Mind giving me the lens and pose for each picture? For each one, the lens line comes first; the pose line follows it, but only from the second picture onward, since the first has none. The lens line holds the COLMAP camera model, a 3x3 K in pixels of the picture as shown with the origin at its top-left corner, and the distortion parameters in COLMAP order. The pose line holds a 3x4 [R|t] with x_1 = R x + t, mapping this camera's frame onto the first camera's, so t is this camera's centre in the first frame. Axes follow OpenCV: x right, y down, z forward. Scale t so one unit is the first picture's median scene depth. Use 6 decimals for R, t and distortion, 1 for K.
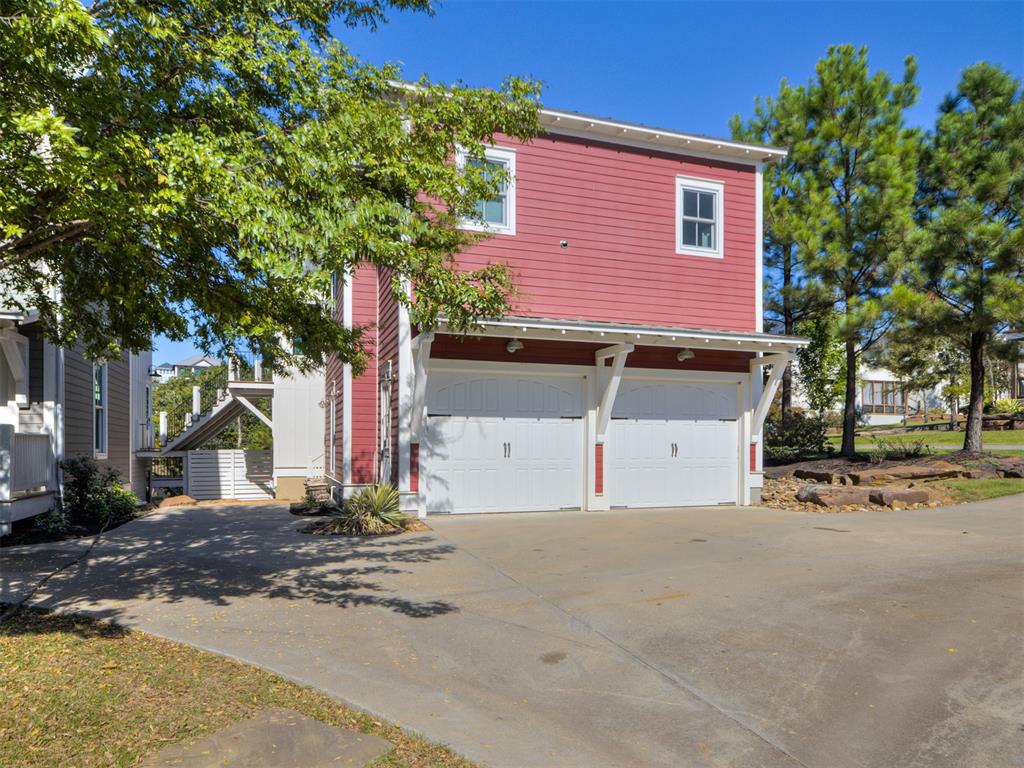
lens RADIAL K [[553.6, 0, 512.1], [0, 553.6, 383.9], [0, 0, 1]] dist [-0.003902, -0.000223]
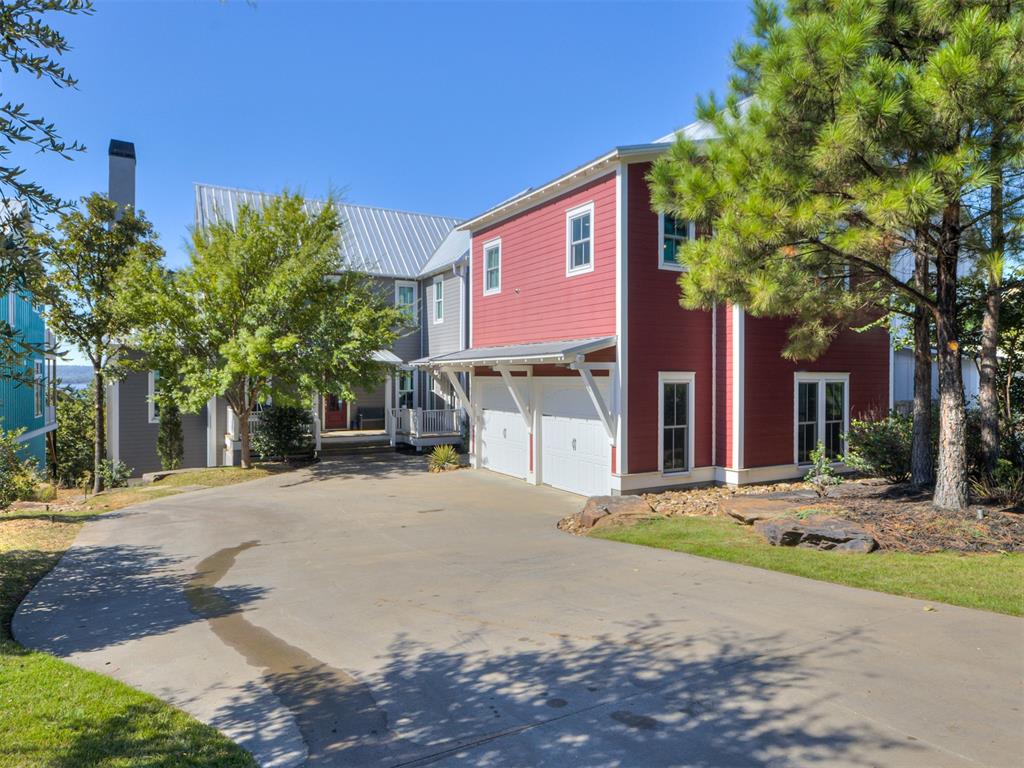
lens RADIAL K [[636.5, 0, 511.8], [0, 636.5, 388.6], [0, 0, 1]] dist [0.002678, 0.000094]
pose [[0.238671, -0.005274, -0.971086, 1.571760], [0.012337, 0.999921, -0.002398, 0.002996], [0.971022, -0.011408, 0.238717, 0.555390]]
